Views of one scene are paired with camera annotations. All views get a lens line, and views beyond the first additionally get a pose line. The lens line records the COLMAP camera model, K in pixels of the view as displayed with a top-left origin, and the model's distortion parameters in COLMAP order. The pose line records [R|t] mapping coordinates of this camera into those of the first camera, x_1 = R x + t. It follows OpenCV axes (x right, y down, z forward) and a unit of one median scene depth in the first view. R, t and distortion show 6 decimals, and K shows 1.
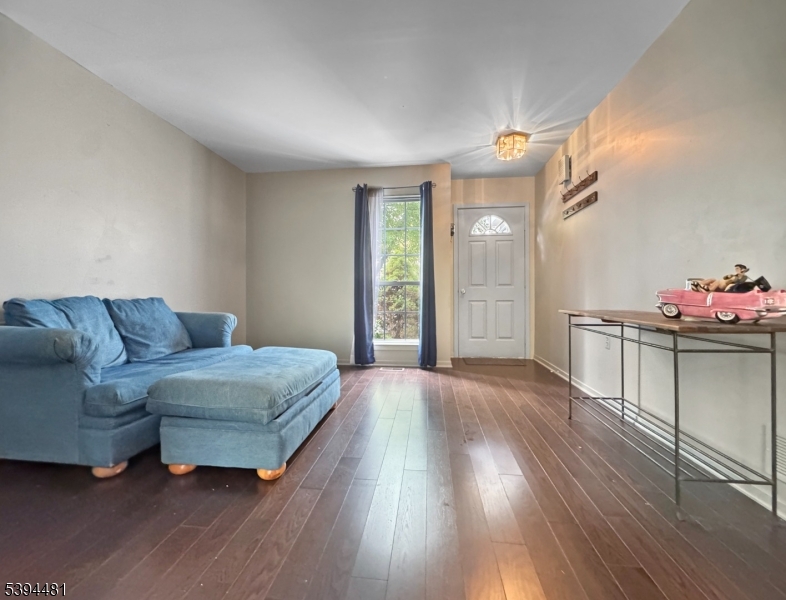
lens RADIAL K [[318.1, 0, 392.8], [0, 318.1, 292.0], [0, 0, 1]] dist [0.000049, 0.000004]
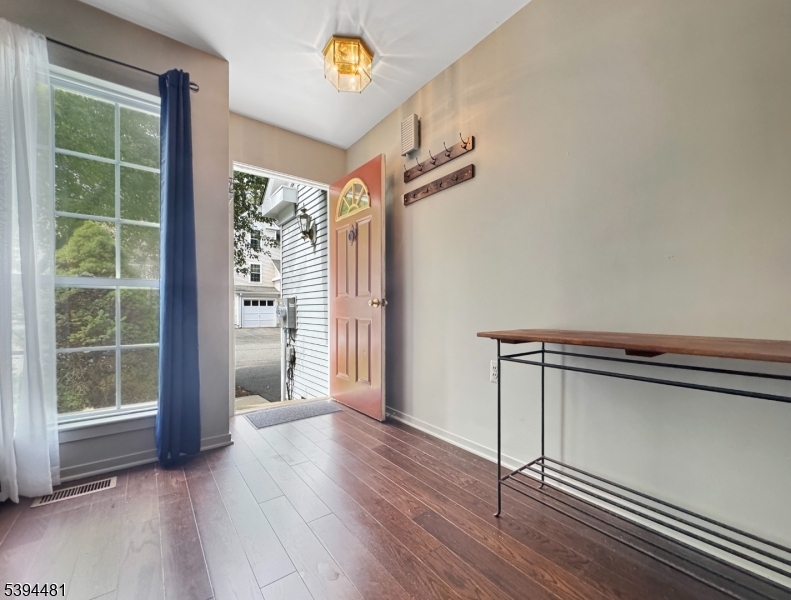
lens RADIAL K [[317.9, 0, 397.0], [0, 317.9, 309.8], [0, 0, 1]] dist [-0.001185, -0.000171]
pose [[0.711691, -0.003088, 0.702486, 0.007608], [-0.001502, 0.999981, 0.005917, 0.009167], [-0.702491, -0.005266, 0.711673, 0.523303]]
